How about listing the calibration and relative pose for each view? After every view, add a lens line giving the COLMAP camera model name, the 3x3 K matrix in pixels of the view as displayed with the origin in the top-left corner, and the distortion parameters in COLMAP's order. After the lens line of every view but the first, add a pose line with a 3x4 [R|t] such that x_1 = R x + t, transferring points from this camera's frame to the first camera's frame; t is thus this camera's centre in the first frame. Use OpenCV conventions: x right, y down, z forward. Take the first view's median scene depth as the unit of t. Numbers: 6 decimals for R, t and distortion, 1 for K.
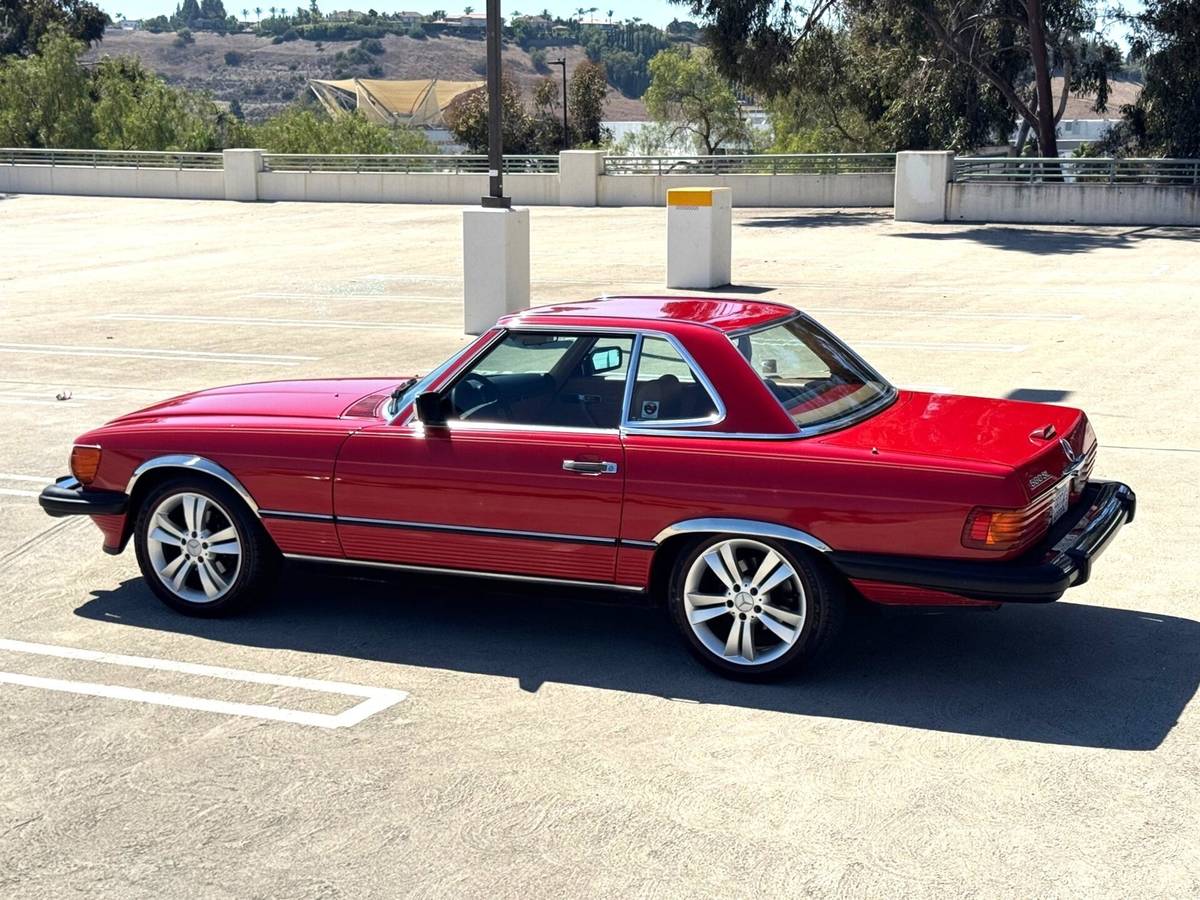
lens RADIAL K [[1758.0, 0, 600.0], [0, 1758.0, 450.0], [0, 0, 1]] dist [0.171451, -0.316888]
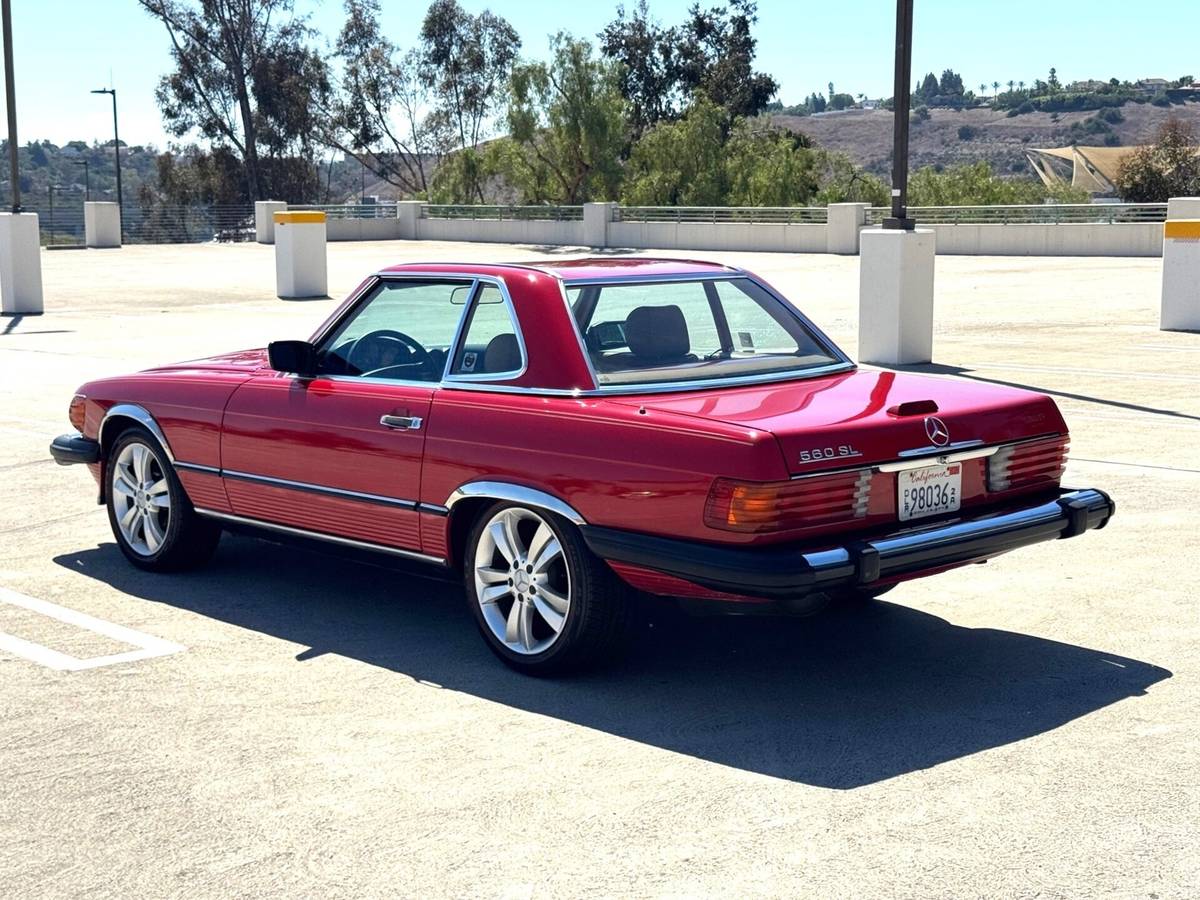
lens RADIAL K [[1758.0, 0, 600.0], [0, 1758.0, 450.0], [0, 0, 1]] dist [0.171451, -0.316888]
pose [[0.920828, 0.052669, -0.386397, 0.427996], [-0.068119, 0.997328, -0.026392, 0.039854], [0.383974, 0.050624, 0.921955, 0.197898]]
